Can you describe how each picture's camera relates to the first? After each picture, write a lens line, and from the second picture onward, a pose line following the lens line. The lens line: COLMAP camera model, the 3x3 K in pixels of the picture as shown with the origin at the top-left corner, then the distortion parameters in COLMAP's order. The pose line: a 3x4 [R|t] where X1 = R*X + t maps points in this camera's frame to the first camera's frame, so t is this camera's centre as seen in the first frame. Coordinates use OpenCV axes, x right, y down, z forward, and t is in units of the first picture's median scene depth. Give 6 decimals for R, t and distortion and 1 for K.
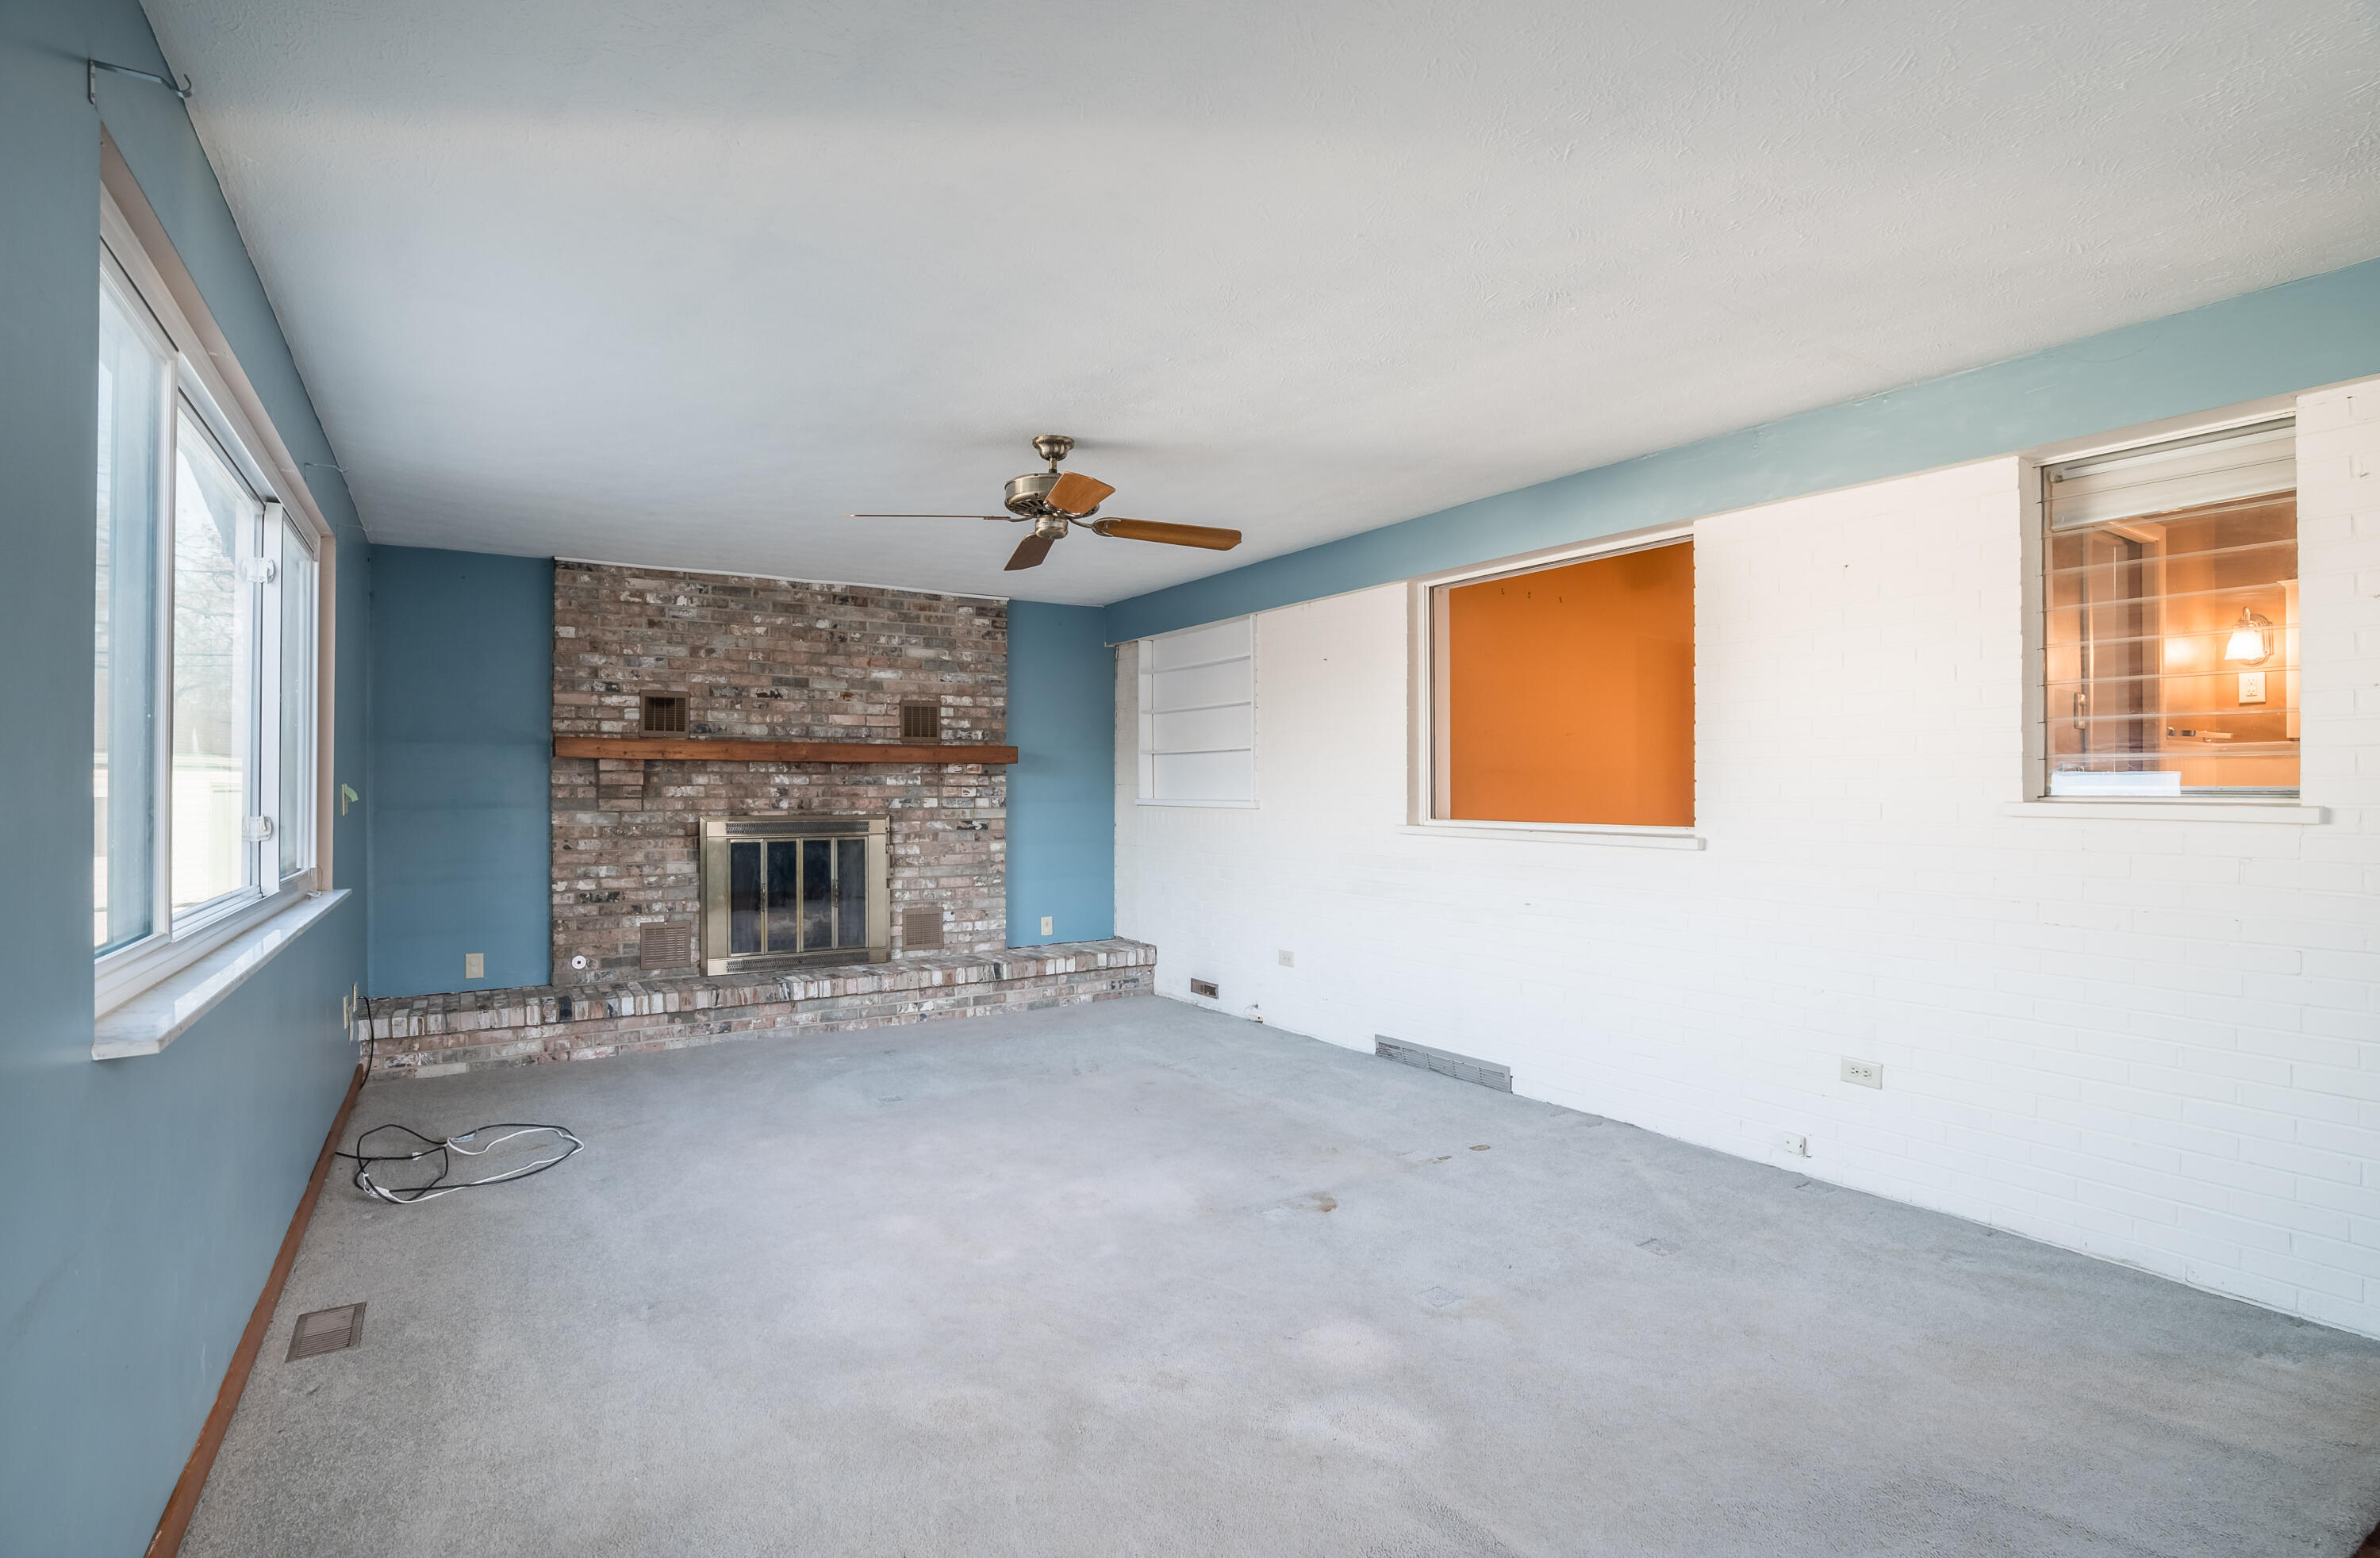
lens RADIAL K [[1122.2, 0, 1203.5], [0, 1122.2, 784.0], [0, 0, 1]] dist [-0.037519, 0.000484]
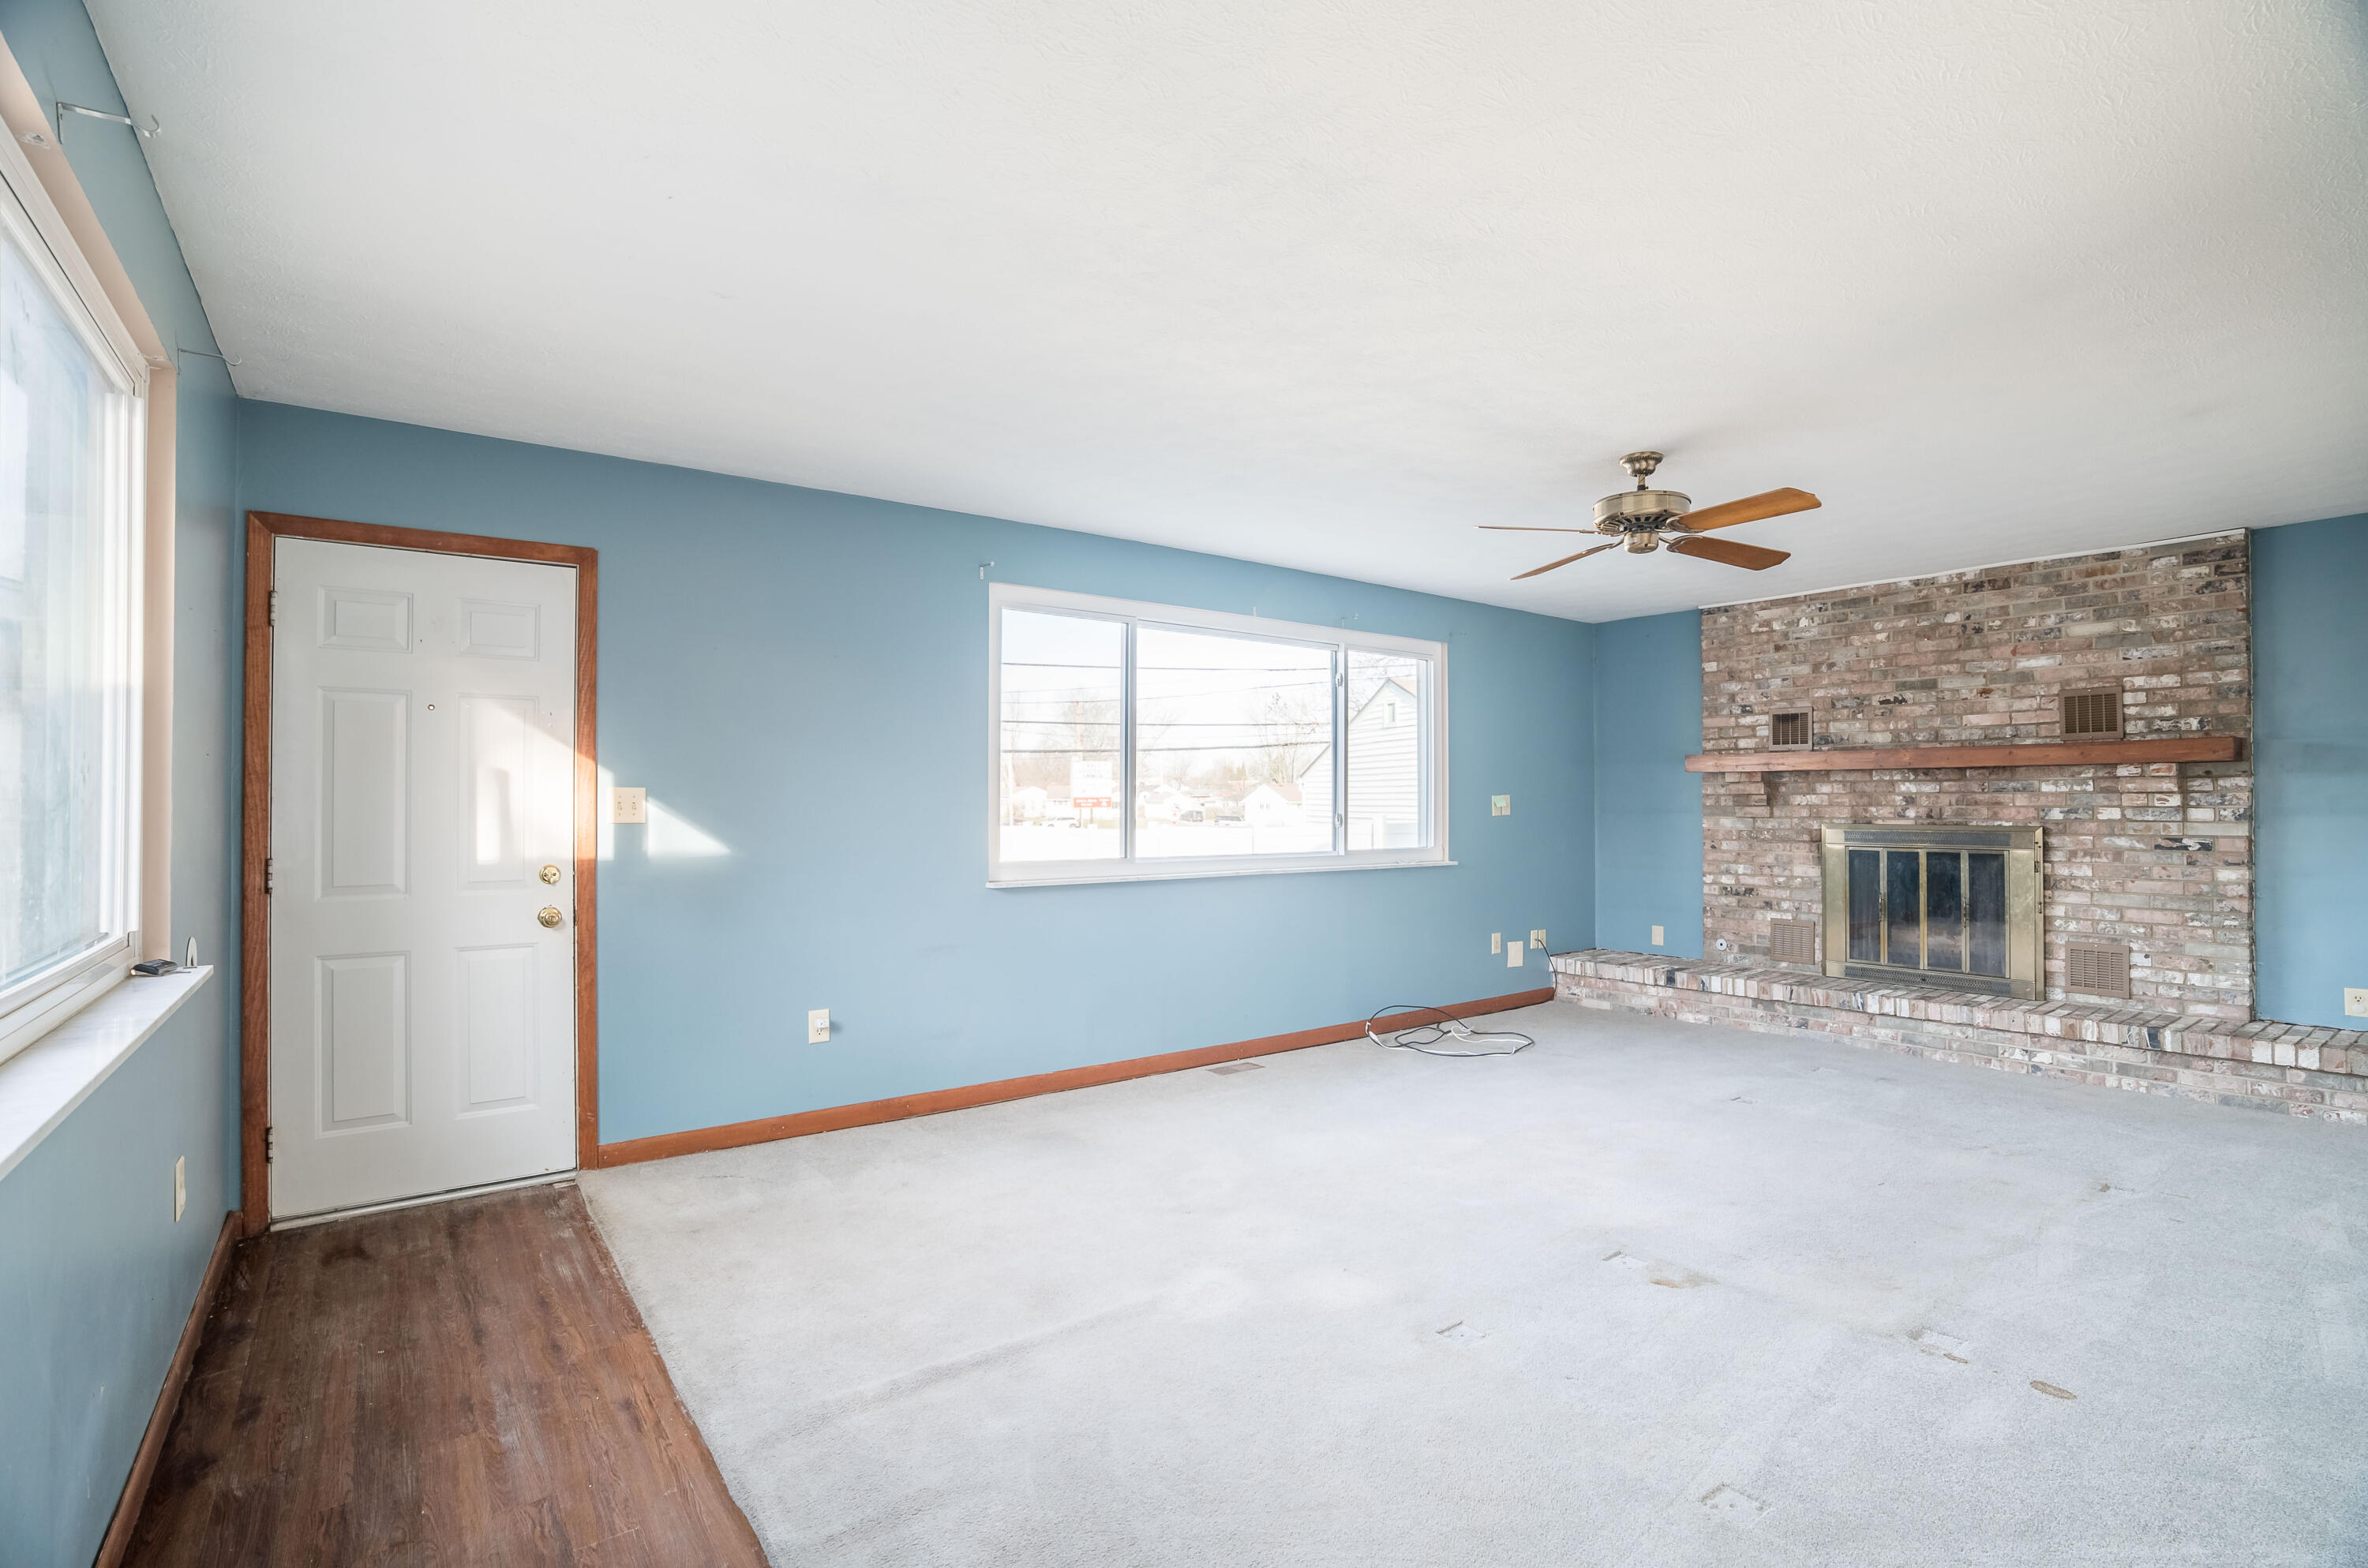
lens RADIAL K [[1102.0, 0, 1184.0], [0, 1102.0, 784.0], [0, 0, 1]] dist [-0.063345, 0.024137]
pose [[0.089065, -0.012779, -0.995944, 0.482703], [0.009958, 0.999879, -0.011939, -0.001994], [0.995976, -0.008854, 0.089181, 0.290194]]
